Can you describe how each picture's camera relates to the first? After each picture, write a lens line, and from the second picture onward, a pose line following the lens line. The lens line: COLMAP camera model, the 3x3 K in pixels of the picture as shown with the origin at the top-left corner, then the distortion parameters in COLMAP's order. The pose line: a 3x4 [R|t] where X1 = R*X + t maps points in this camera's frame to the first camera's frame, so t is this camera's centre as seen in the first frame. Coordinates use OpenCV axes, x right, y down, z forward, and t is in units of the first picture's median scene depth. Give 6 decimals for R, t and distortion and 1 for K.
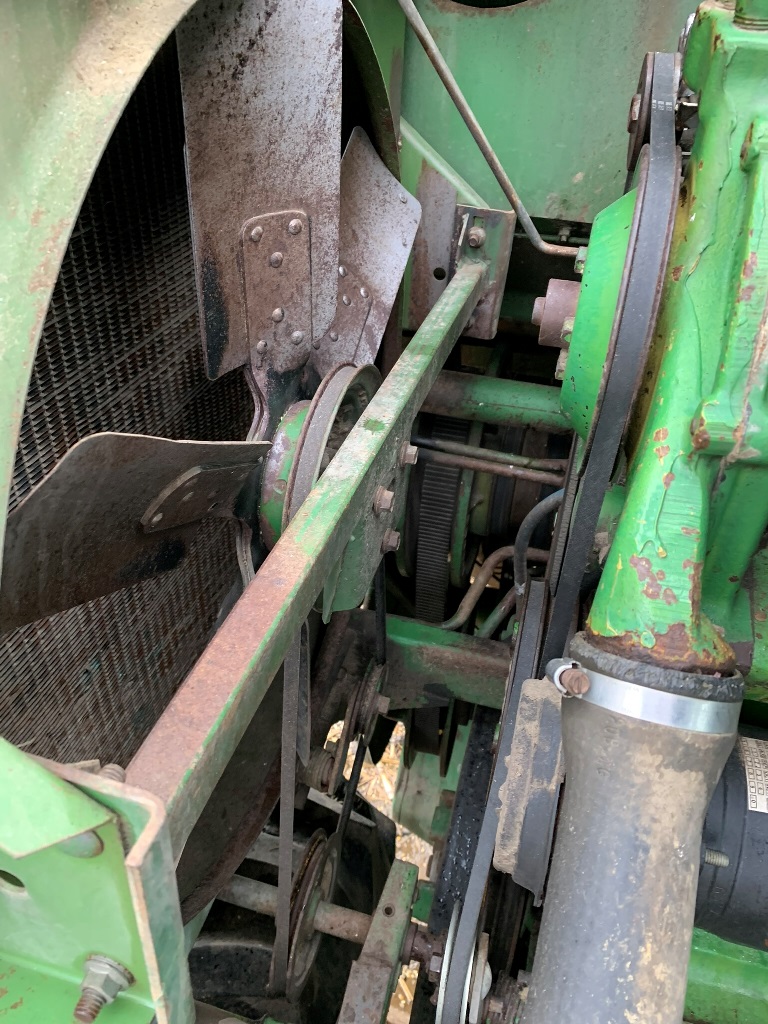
lens RADIAL K [[781.9, 0, 372.0], [0, 781.9, 504.7], [0, 0, 1]] dist [0.019129, -0.017551]
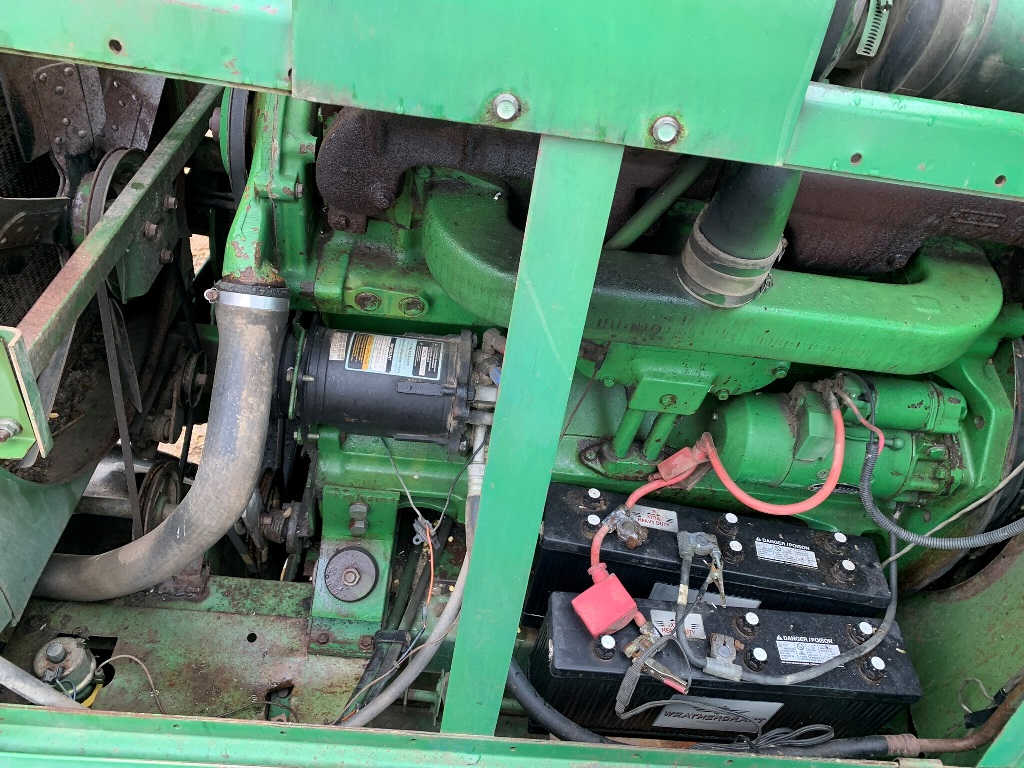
lens RADIAL K [[781.9, 0, 512.5], [0, 781.9, 369.9], [0, 0, 1]] dist [0.019129, -0.017551]
pose [[0.953657, -0.096672, 0.284945, 0.277375], [0.055065, 0.987062, 0.150584, 0.090826], [-0.295816, -0.127915, 0.946642, -1.017262]]
